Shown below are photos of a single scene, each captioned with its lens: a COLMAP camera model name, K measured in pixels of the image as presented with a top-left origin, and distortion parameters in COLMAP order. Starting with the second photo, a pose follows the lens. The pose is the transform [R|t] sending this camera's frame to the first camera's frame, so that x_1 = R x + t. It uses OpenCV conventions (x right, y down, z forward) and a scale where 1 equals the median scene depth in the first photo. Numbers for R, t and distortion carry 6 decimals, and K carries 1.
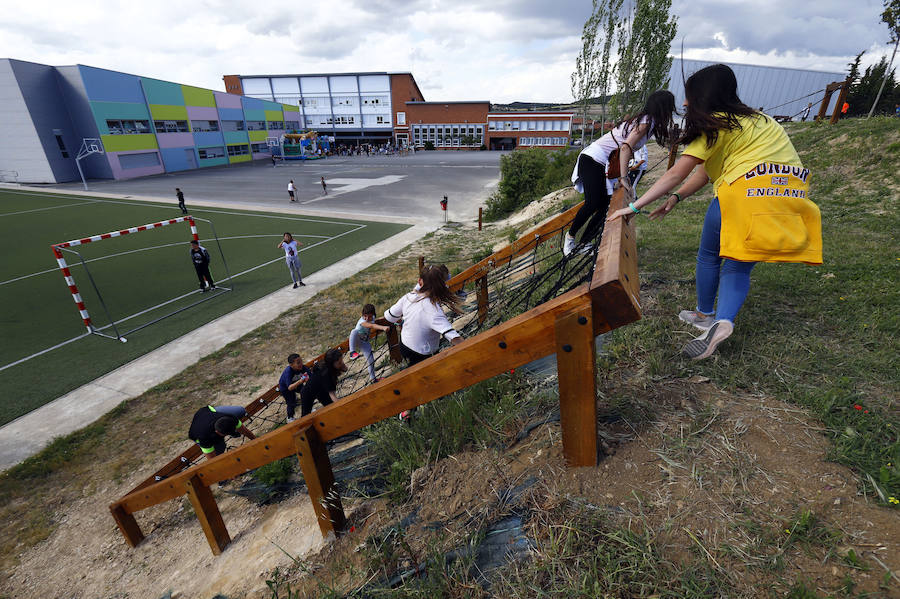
lens RADIAL K [[397.4, 0, 450.0], [0, 397.4, 299.5], [0, 0, 1]] dist [-0.001969, 0.000409]
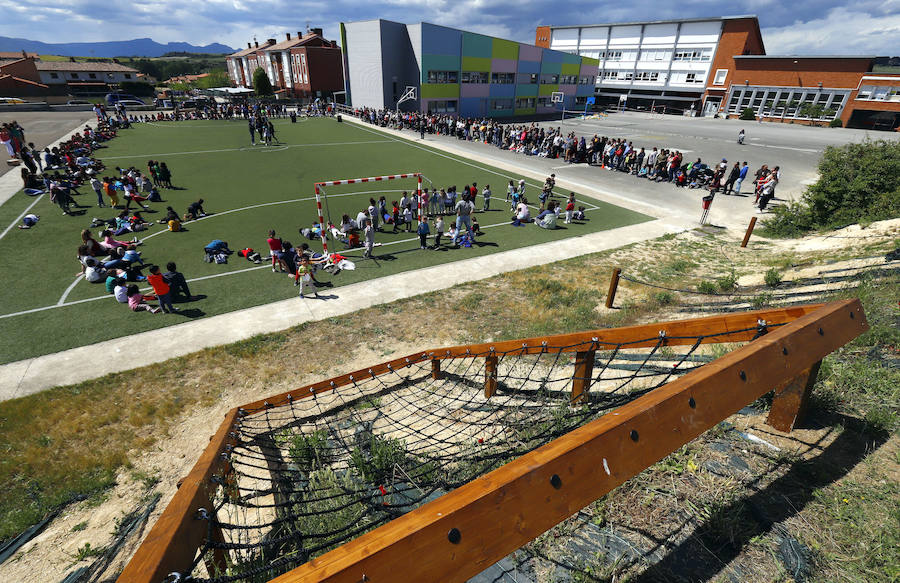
lens RADIAL K [[409.5, 0, 450.0], [0, 409.5, 291.5], [0, 0, 1]] dist [-0.000819, 0.000718]
pose [[0.791931, 0.312271, -0.524721, 0.061517], [-0.276165, 0.949597, 0.148322, -0.050777], [0.544590, 0.027449, 0.838253, 0.057267]]
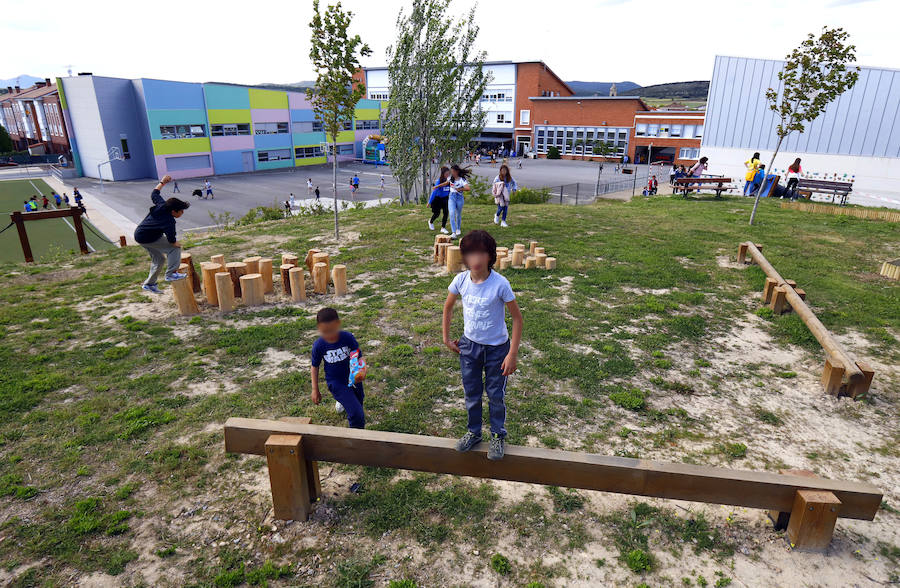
lens RADIAL K [[534.2, 0, 450.0], [0, 534.2, 294.0], [0, 0, 1]] dist [0.007003, 0.001869]
pose [[0.890345, 0.159037, -0.426607, 1.014794], [-0.191937, 0.980785, -0.034947, -0.214964], [0.412852, 0.112997, 0.903762, 0.142251]]
